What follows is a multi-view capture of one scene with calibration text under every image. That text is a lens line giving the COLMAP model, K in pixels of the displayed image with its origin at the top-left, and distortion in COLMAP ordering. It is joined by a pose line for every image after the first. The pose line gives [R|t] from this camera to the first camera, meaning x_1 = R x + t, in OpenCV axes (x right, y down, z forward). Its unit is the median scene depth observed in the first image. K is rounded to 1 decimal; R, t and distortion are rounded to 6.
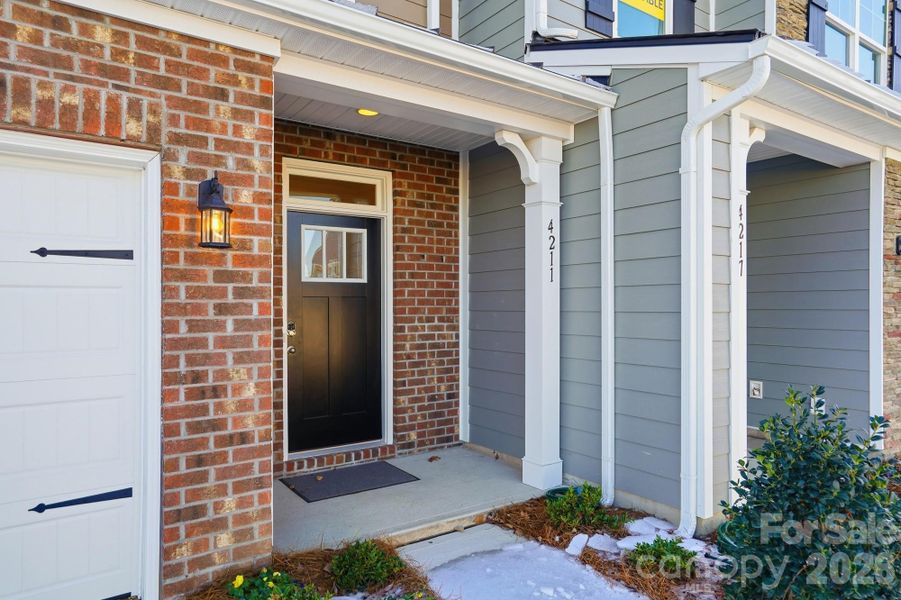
lens RADIAL K [[576.5, 0, 449.9], [0, 576.5, 303.6], [0, 0, 1]] dist [0.001716, 0.000730]
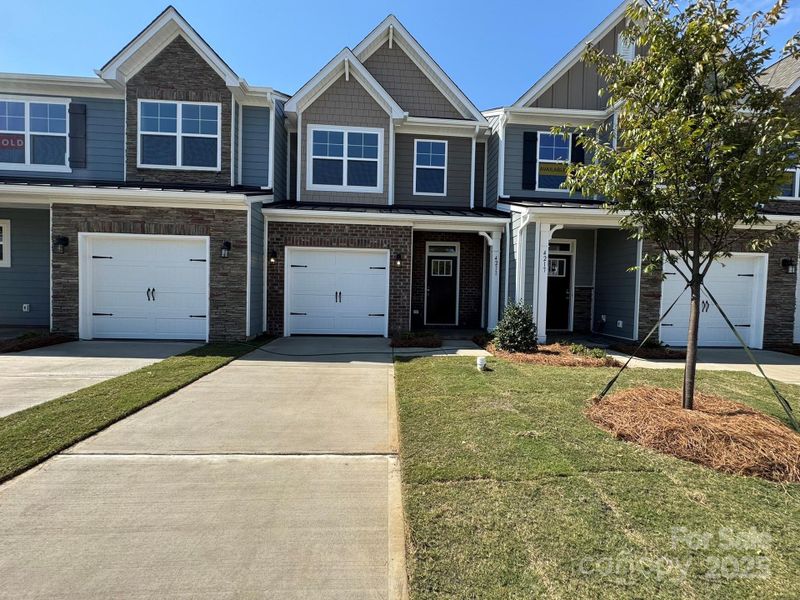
lens RADIAL K [[349.7, 0, 400.9], [0, 349.7, 300.9], [0, 0, 1]] dist [0.012532, -0.000136]
pose [[0.858230, 0.030358, -0.512366, 1.136796], [-0.023920, 0.999530, 0.019157, 0.129861], [0.512707, -0.004185, 0.858554, -1.549953]]
